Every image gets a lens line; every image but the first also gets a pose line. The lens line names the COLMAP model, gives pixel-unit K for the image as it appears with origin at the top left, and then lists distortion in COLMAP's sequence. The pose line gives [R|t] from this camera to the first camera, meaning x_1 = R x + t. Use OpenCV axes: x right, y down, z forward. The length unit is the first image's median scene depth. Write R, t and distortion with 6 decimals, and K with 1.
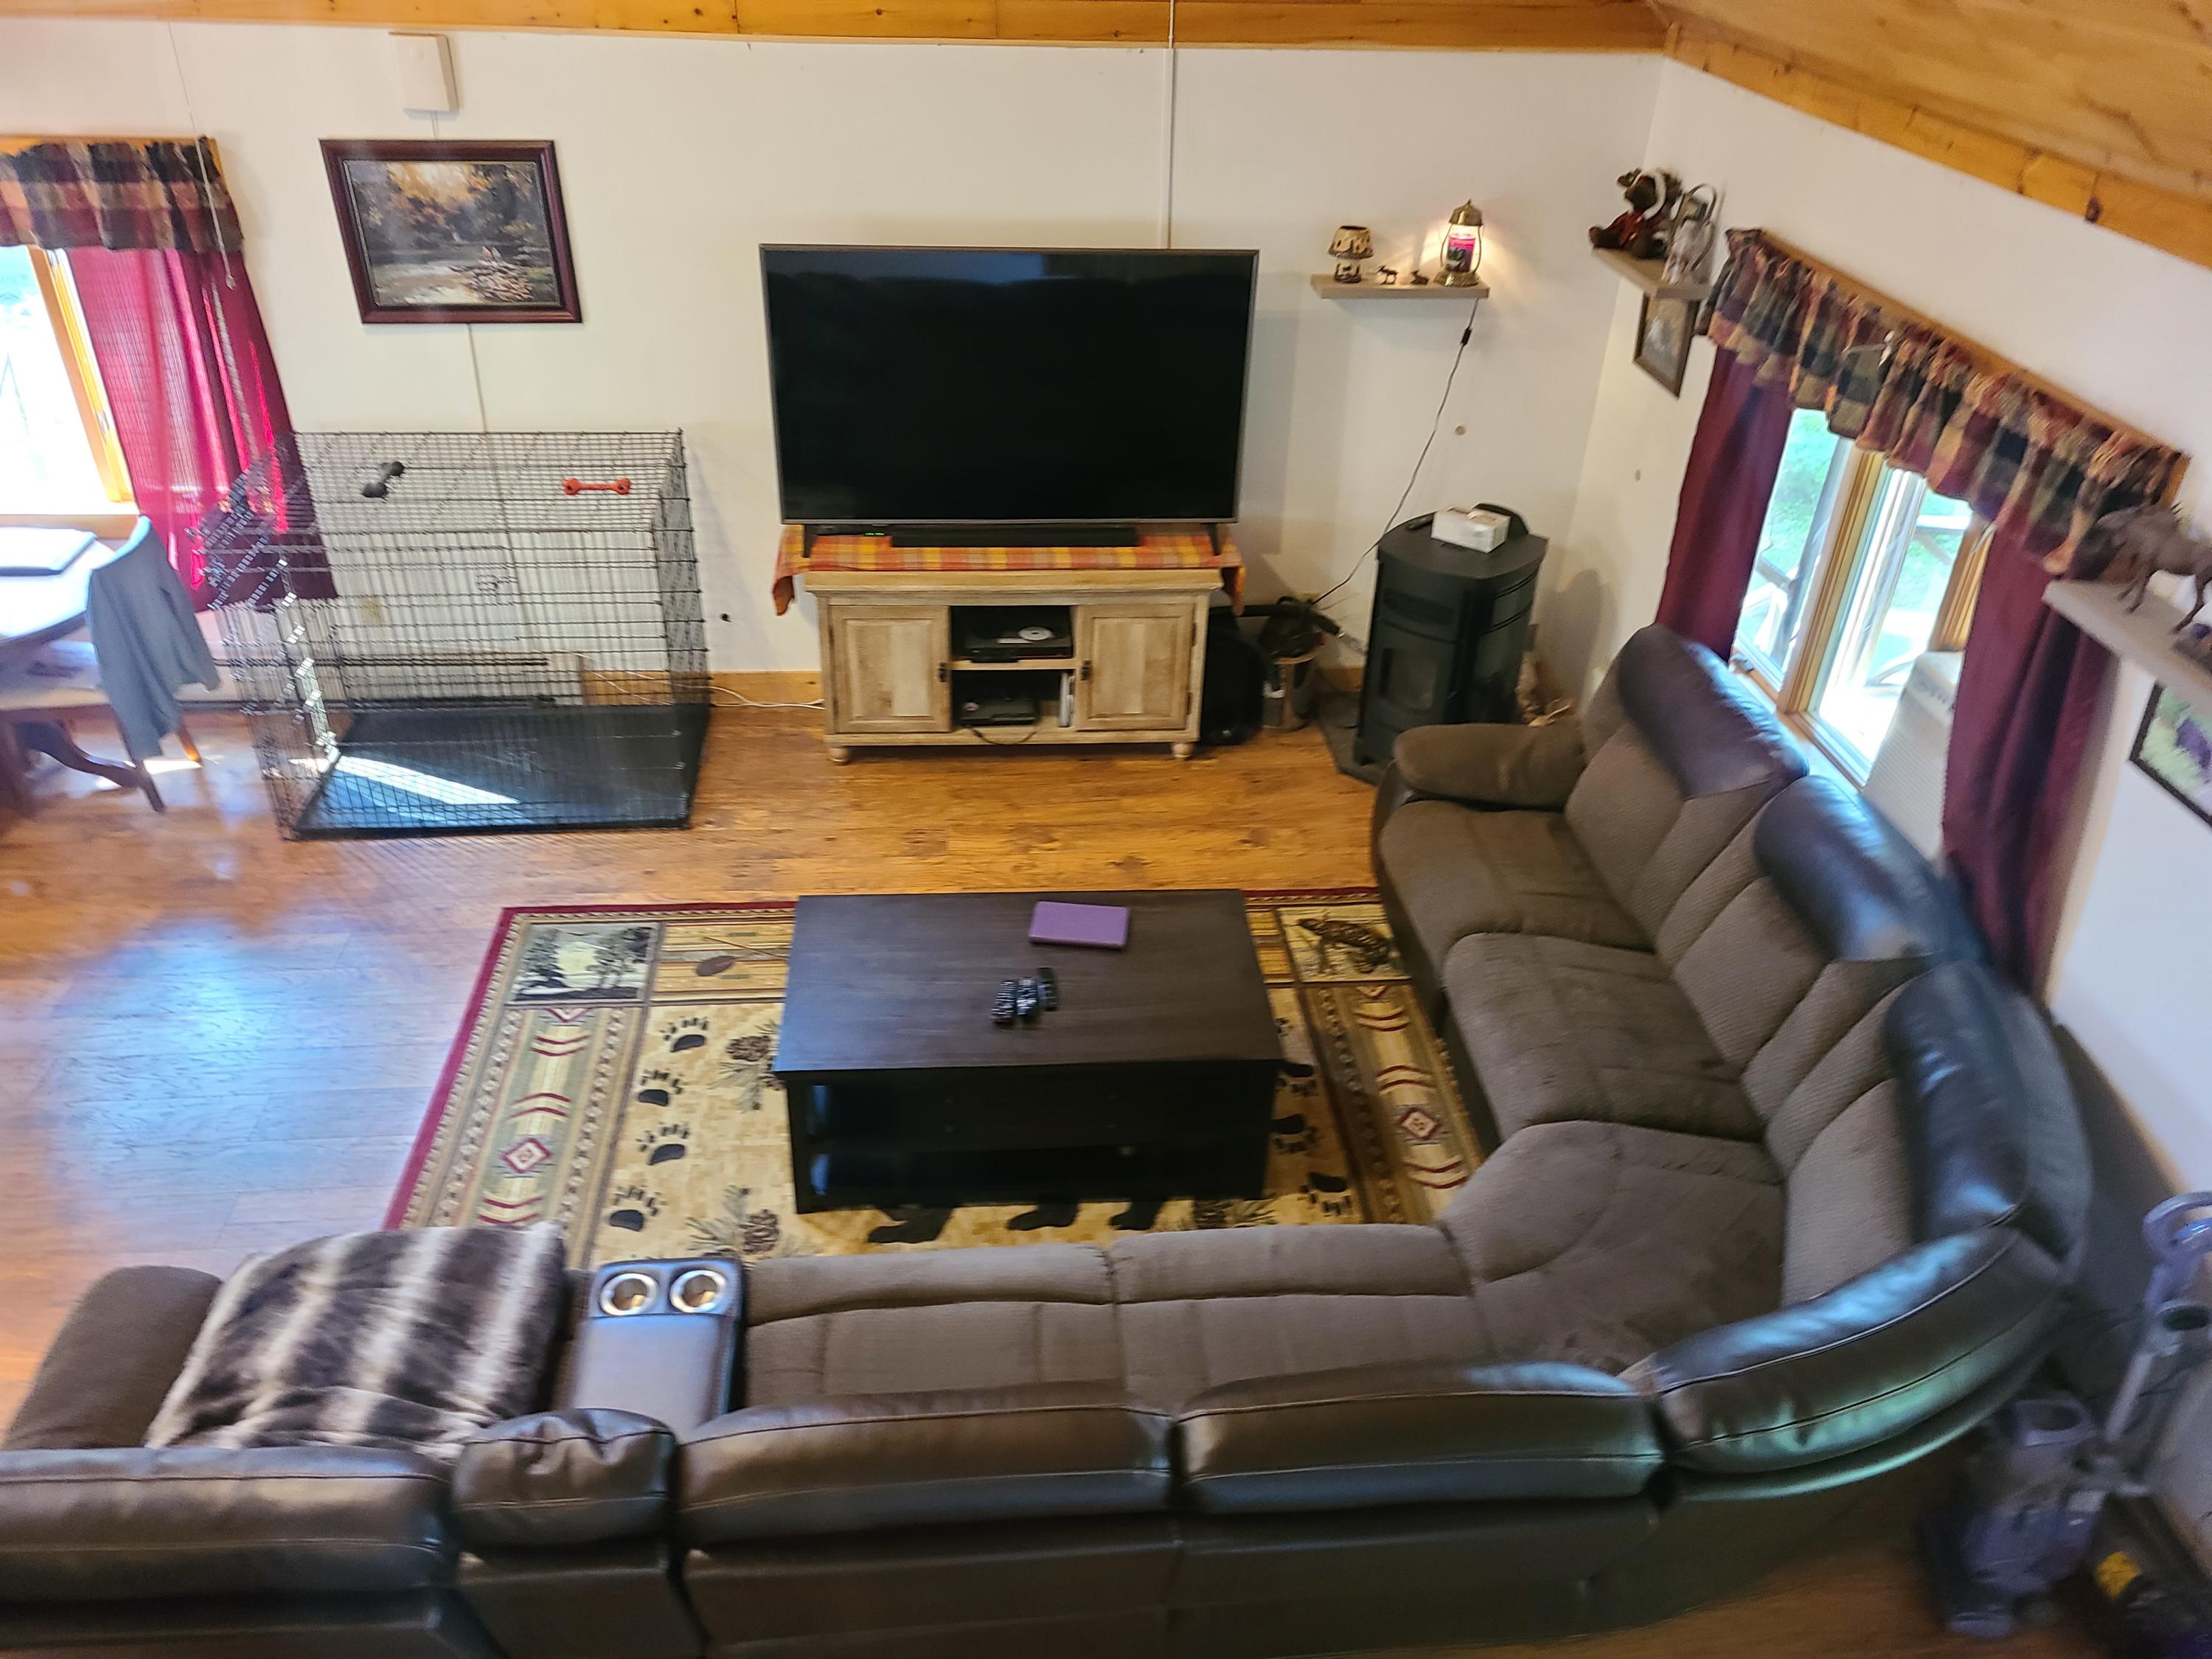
lens RADIAL K [[1640.5, 0, 1071.6], [0, 1640.5, 848.0], [0, 0, 1]] dist [0.071808, -0.049186]
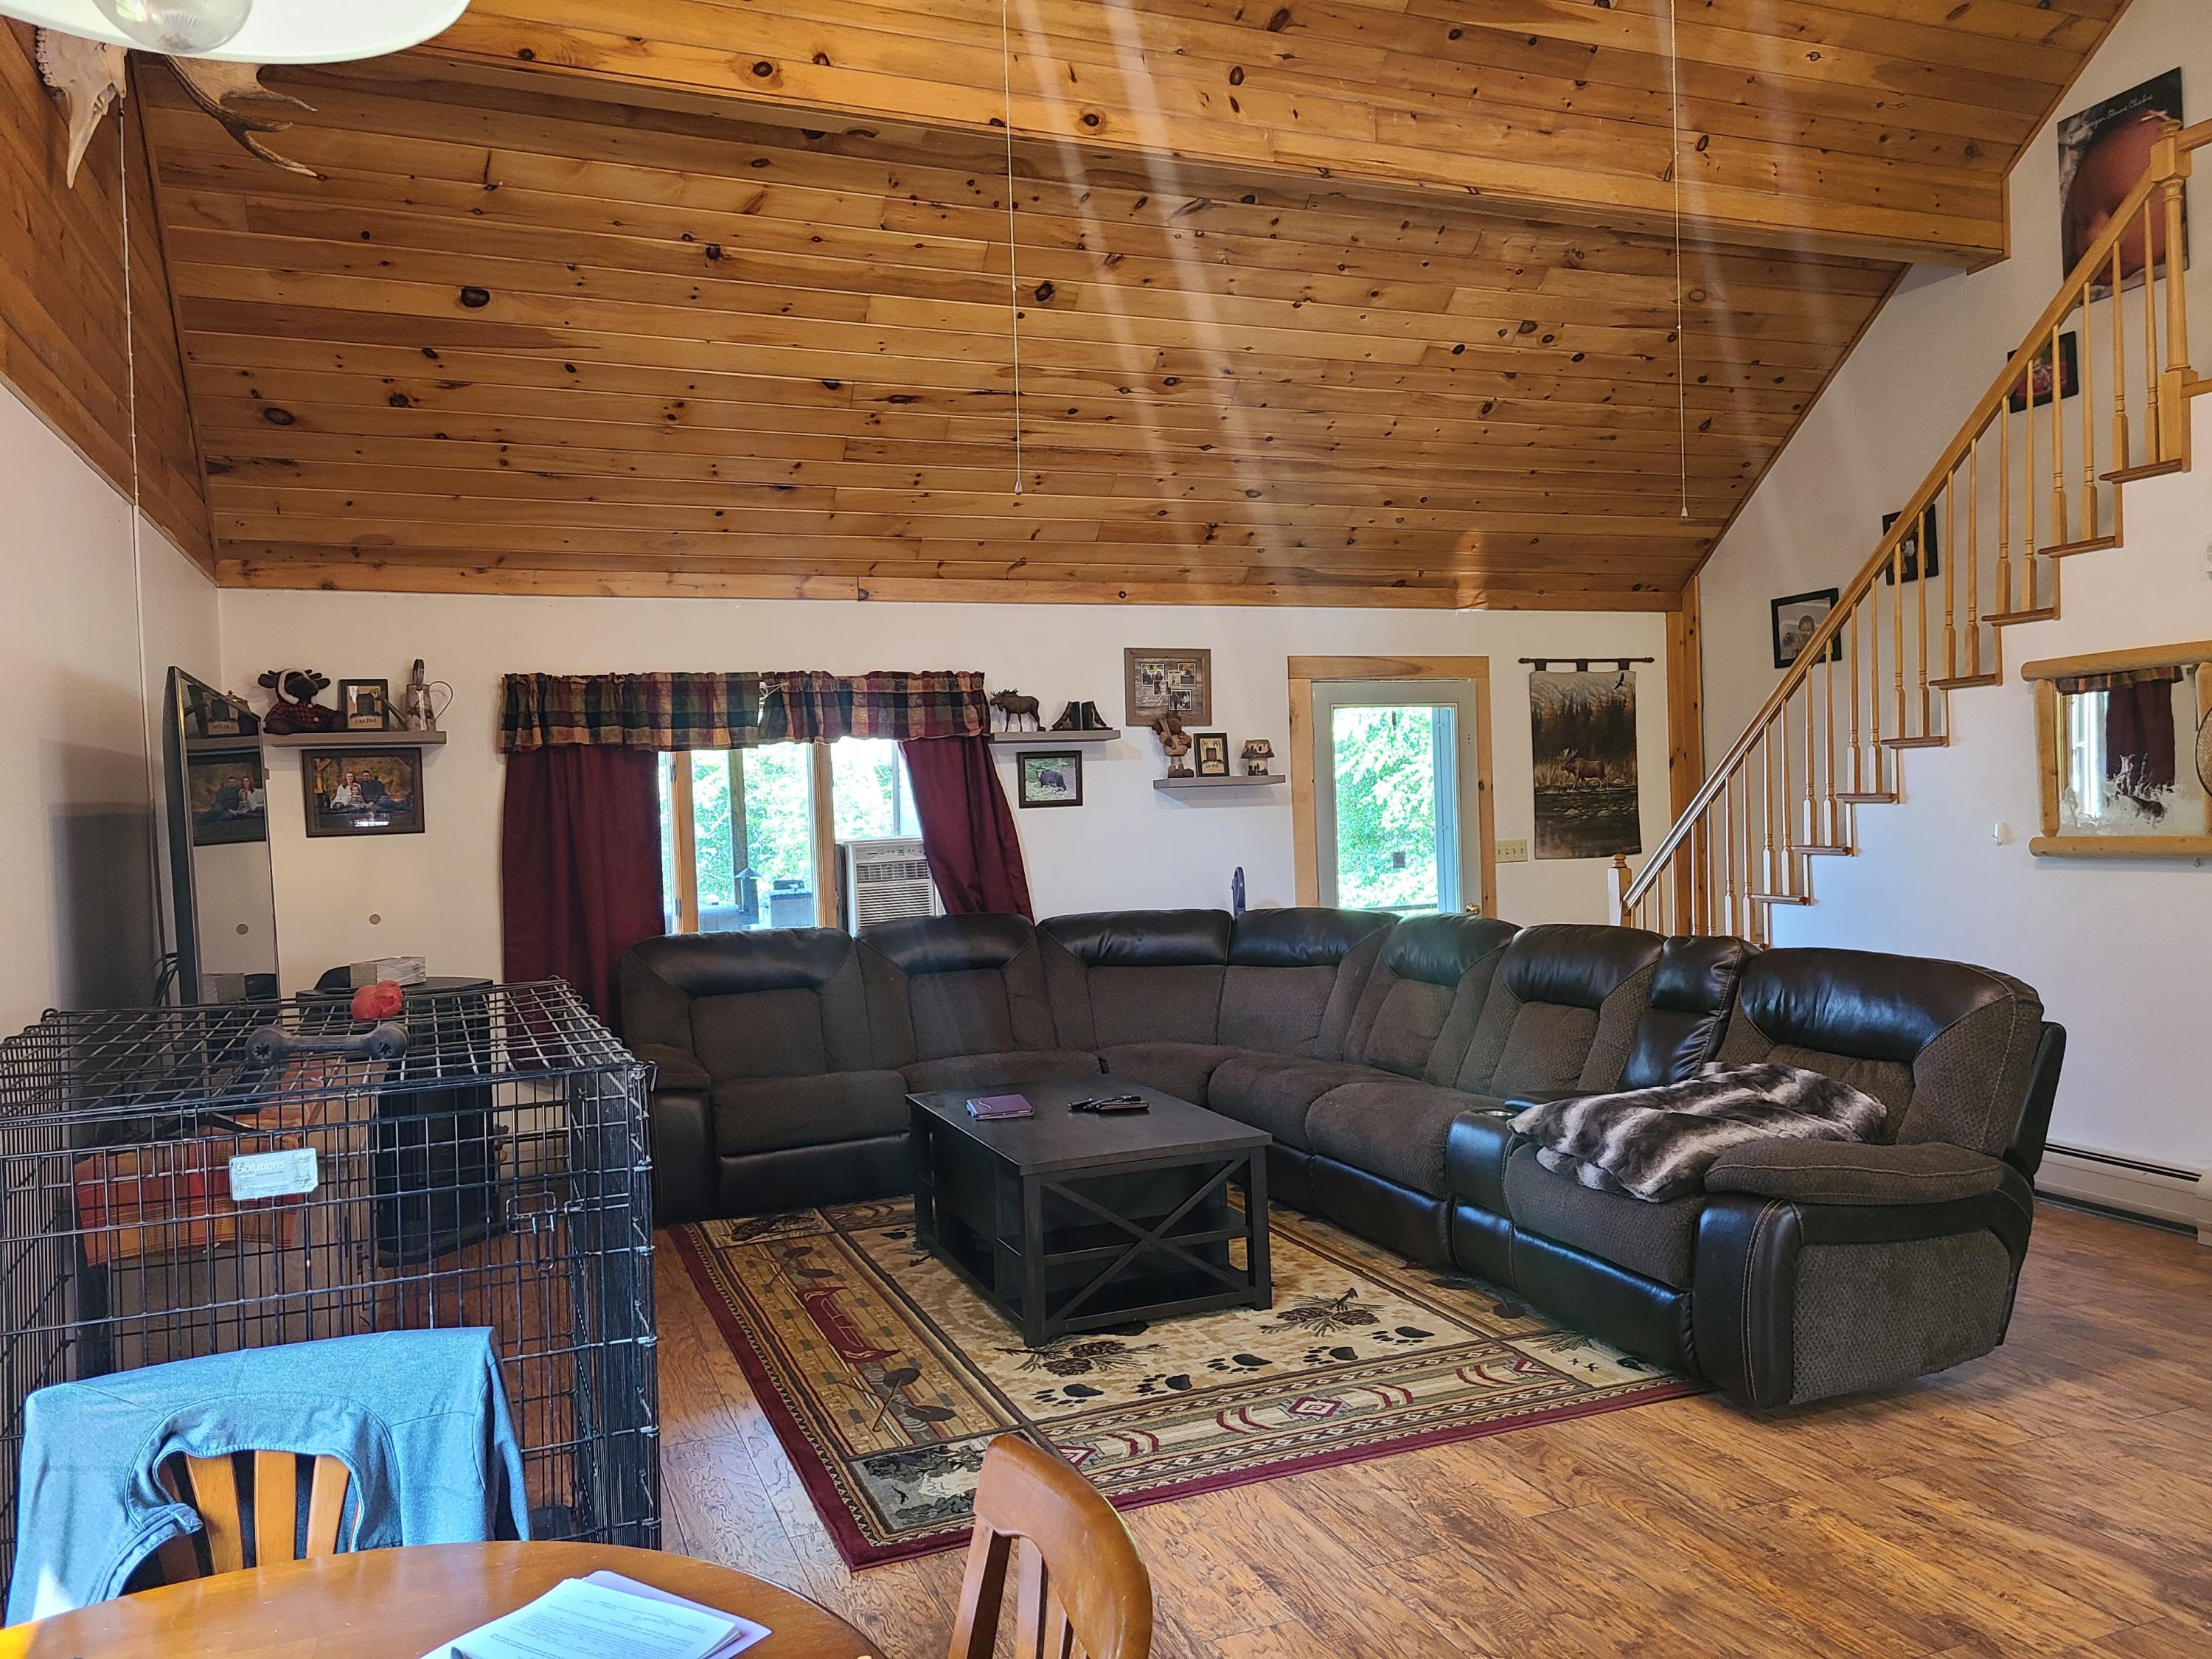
lens RADIAL K [[1640.5, 0, 1137.8], [0, 1640.5, 820.0], [0, 0, 1]] dist [0.071808, -0.049186]
pose [[-0.307805, -0.025303, 0.951113, -0.948904], [0.541294, 0.817448, 0.196924, -0.248021], [-0.782468, 0.575446, -0.237919, 0.923642]]
